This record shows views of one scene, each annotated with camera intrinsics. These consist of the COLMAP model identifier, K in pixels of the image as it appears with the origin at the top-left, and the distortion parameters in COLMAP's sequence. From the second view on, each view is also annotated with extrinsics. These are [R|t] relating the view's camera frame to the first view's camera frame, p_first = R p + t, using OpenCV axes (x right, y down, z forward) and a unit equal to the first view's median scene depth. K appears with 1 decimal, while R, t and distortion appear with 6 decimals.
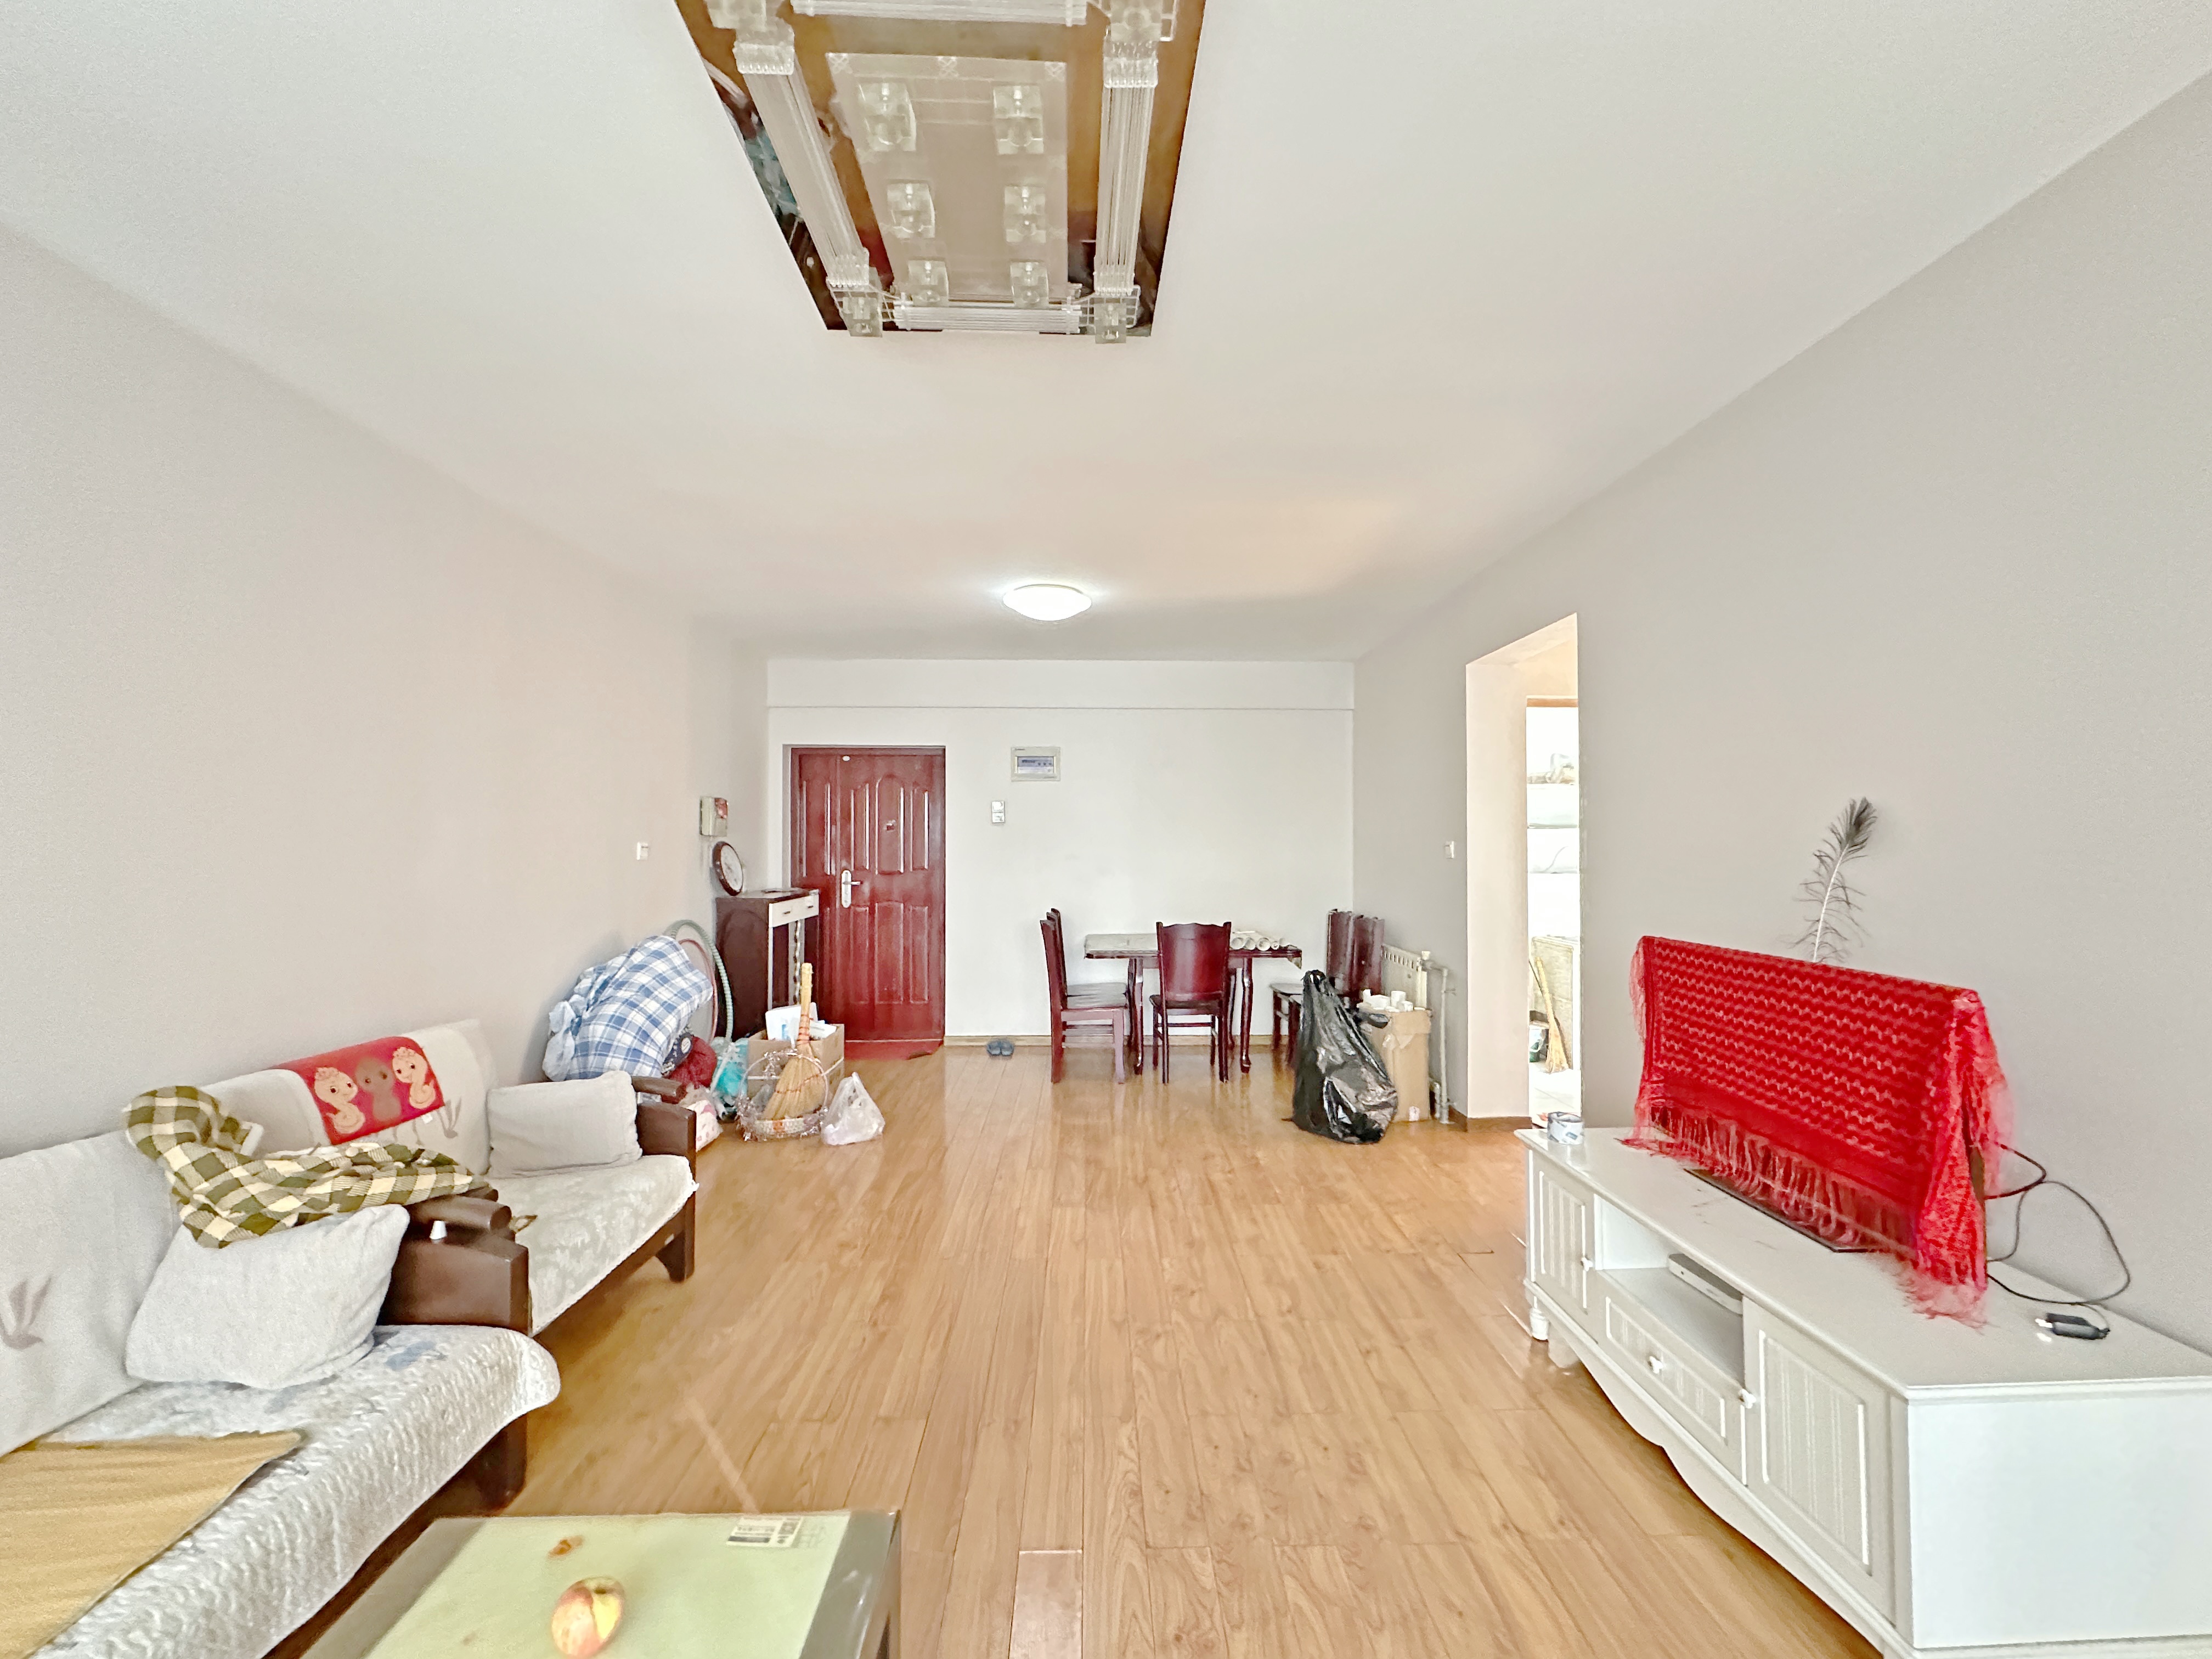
lens RADIAL K [[890.1, 0, 1106.4], [0, 890.1, 830.4], [0, 0, 1]] dist [-0.003100, 0.000105]
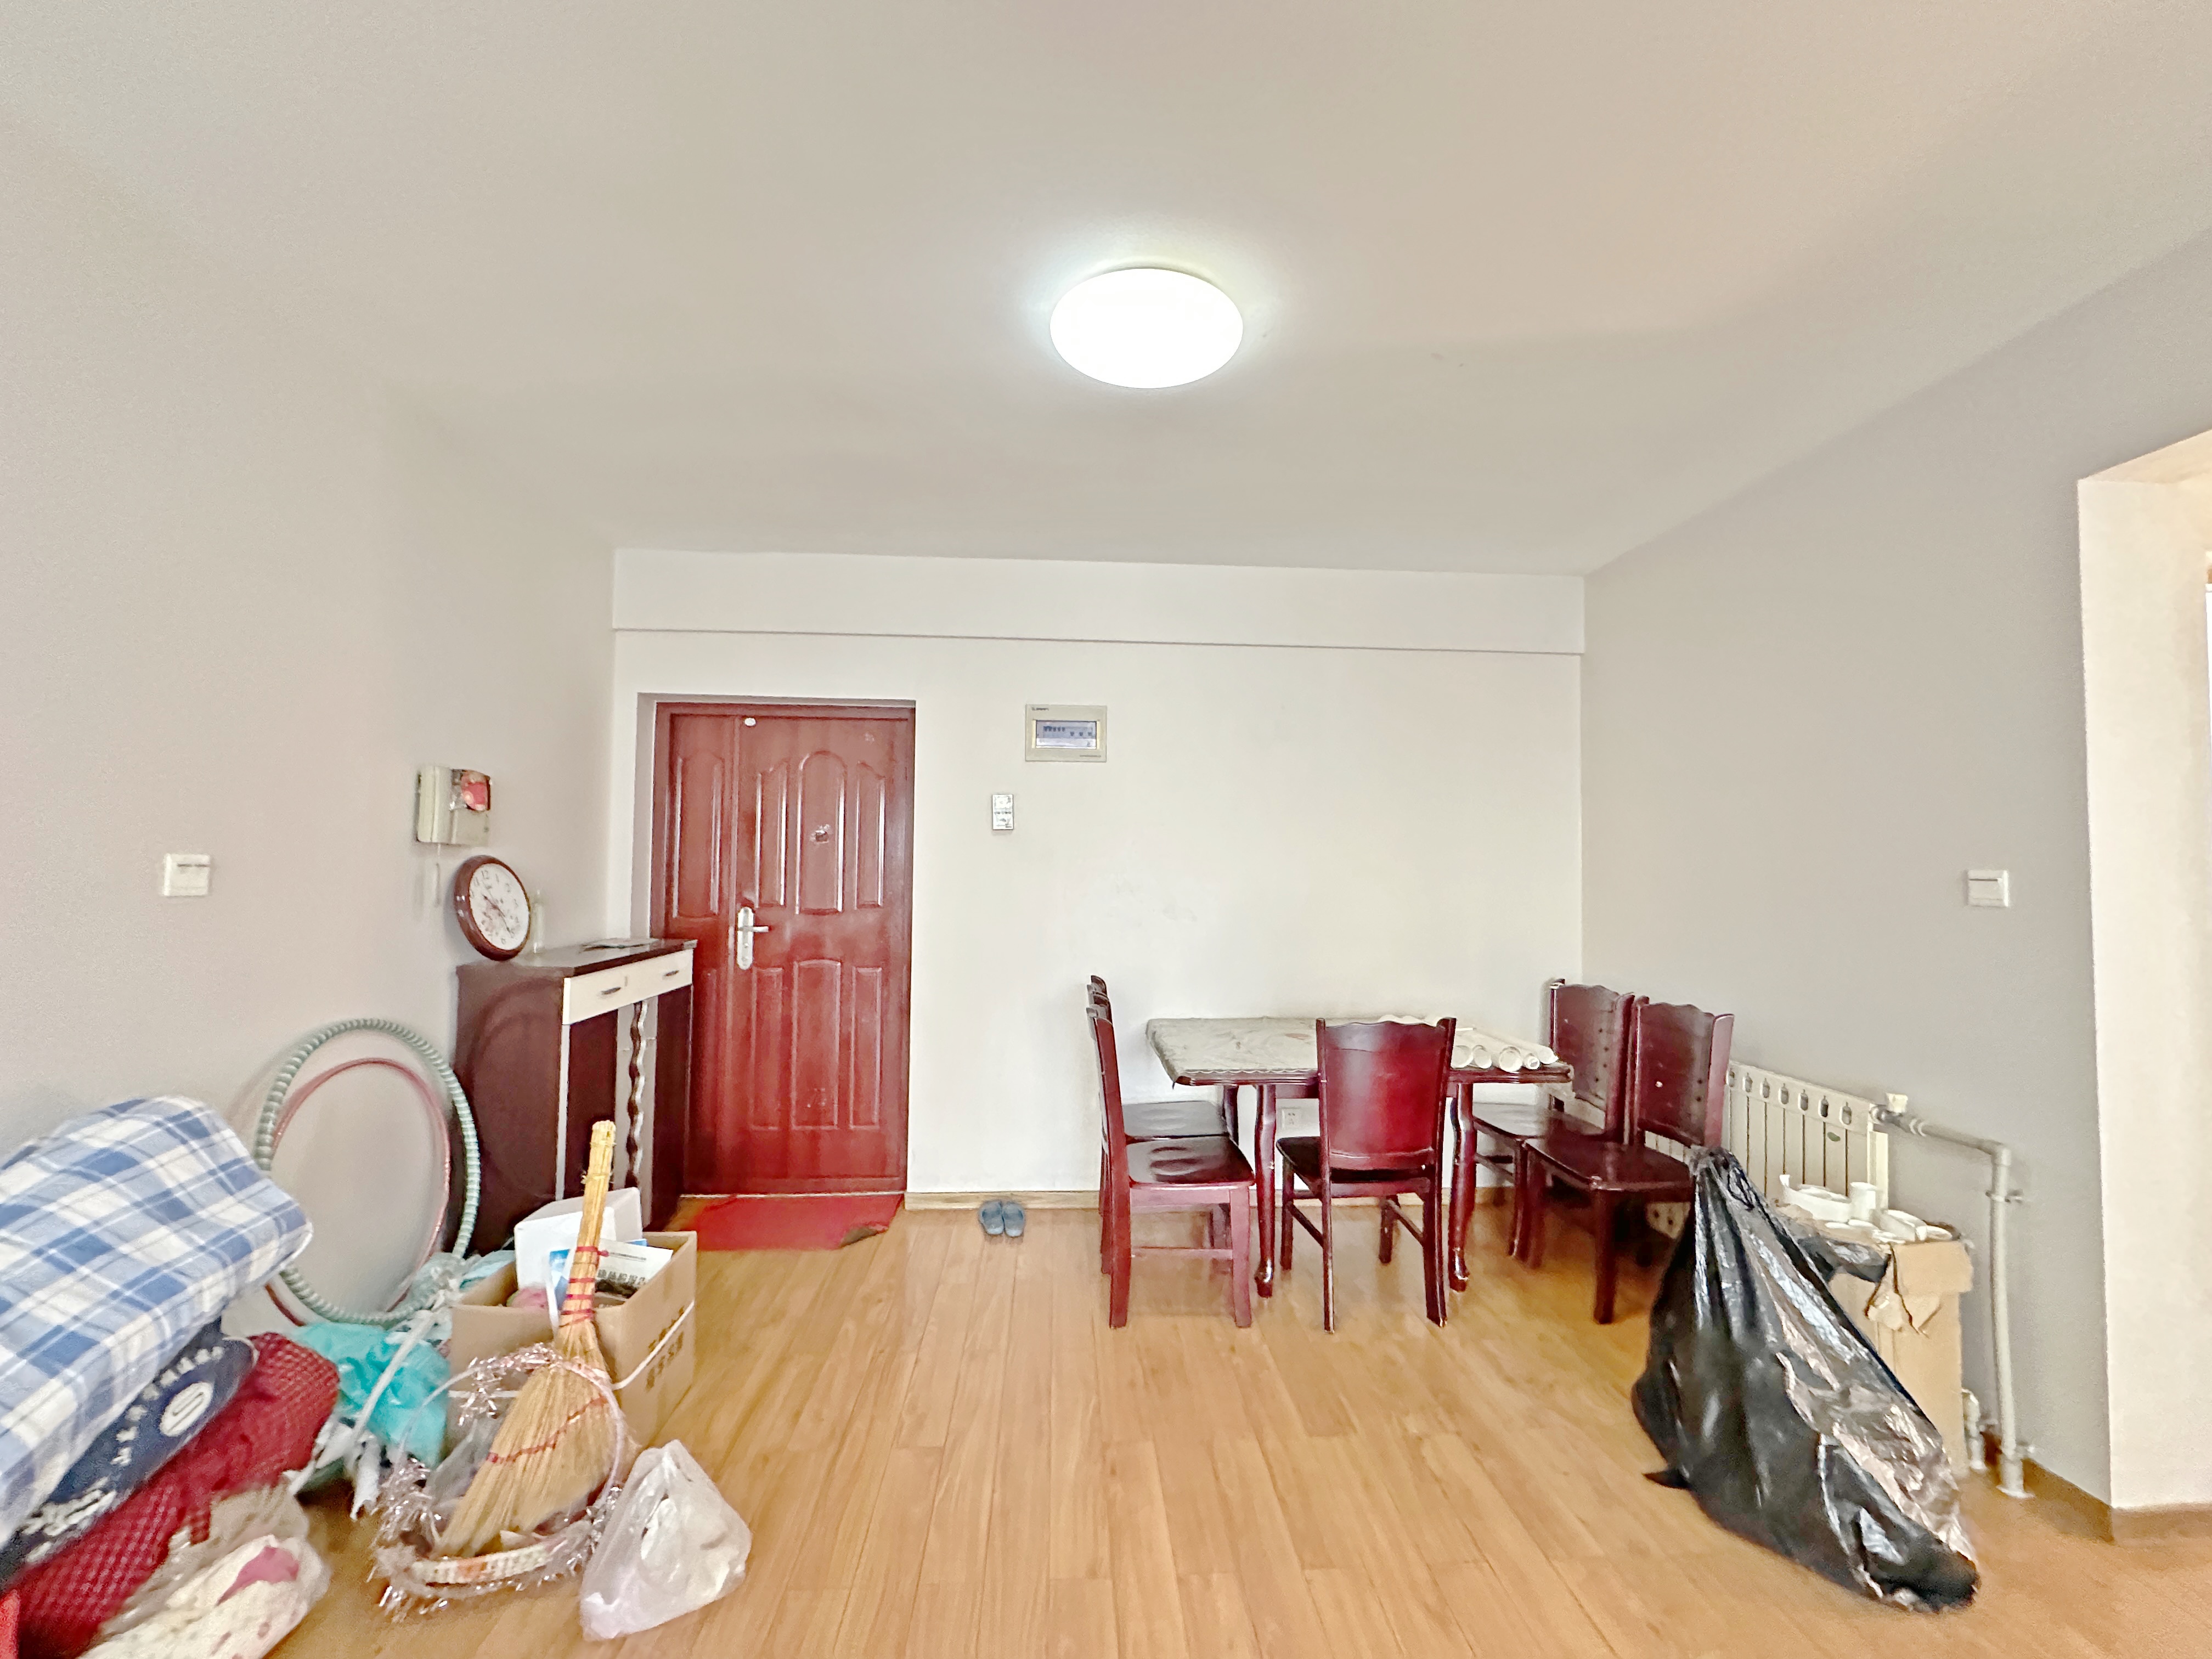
lens RADIAL K [[890.1, 0, 1112.5], [0, 890.1, 832.5], [0, 0, 1]] dist [-0.003100, 0.000105]
pose [[0.999166, 0.011449, 0.039193, -0.073248], [-0.010584, 0.999698, -0.022193, 0.005621], [-0.039435, 0.021760, 0.998985, 0.411980]]
